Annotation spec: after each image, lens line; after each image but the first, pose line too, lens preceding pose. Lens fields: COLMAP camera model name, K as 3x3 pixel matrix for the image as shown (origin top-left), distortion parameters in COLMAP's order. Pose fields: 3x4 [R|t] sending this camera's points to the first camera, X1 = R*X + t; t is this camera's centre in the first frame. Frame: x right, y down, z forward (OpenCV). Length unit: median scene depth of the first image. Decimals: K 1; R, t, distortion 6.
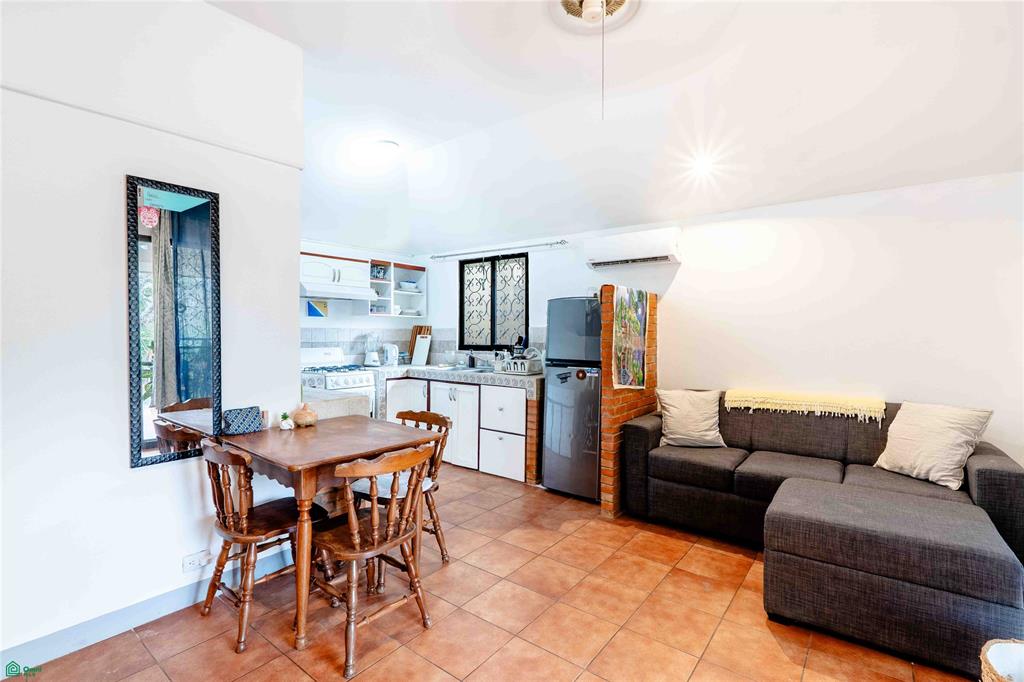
lens RADIAL K [[482.6, 0, 507.5], [0, 482.6, 336.8], [0, 0, 1]] dist [-0.002792, -0.000329]
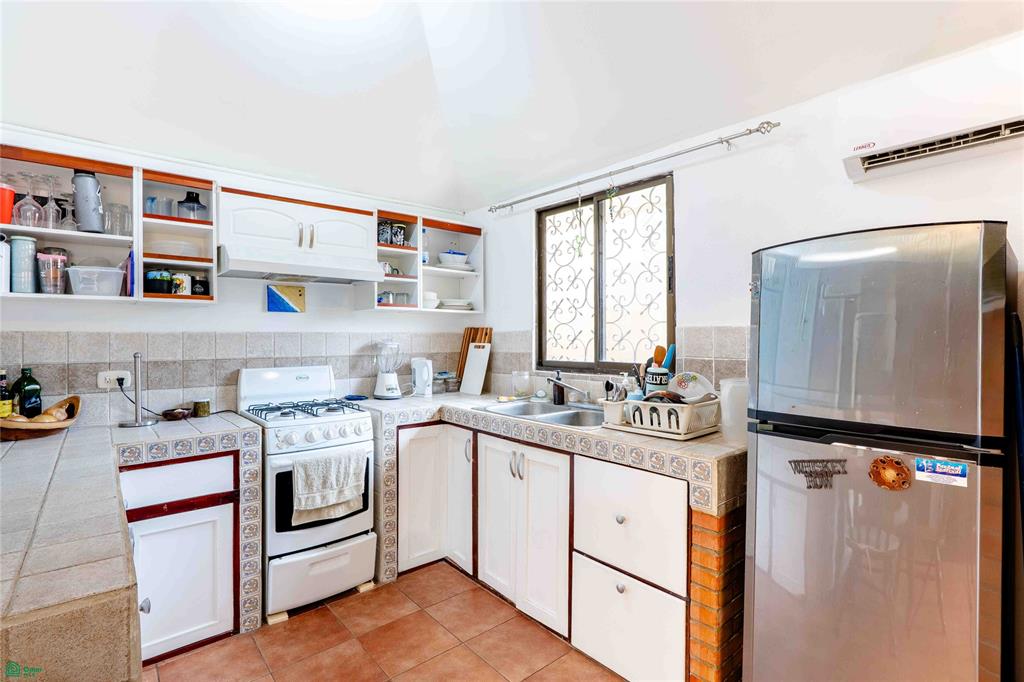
lens RADIAL K [[482.6, 0, 507.5], [0, 482.6, 336.8], [0, 0, 1]] dist [-0.002792, -0.000329]
pose [[0.978495, -0.006588, -0.206164, -0.019341], [0.004994, 0.999953, -0.008252, -0.006792], [0.206209, 0.007045, 0.978483, 0.470123]]
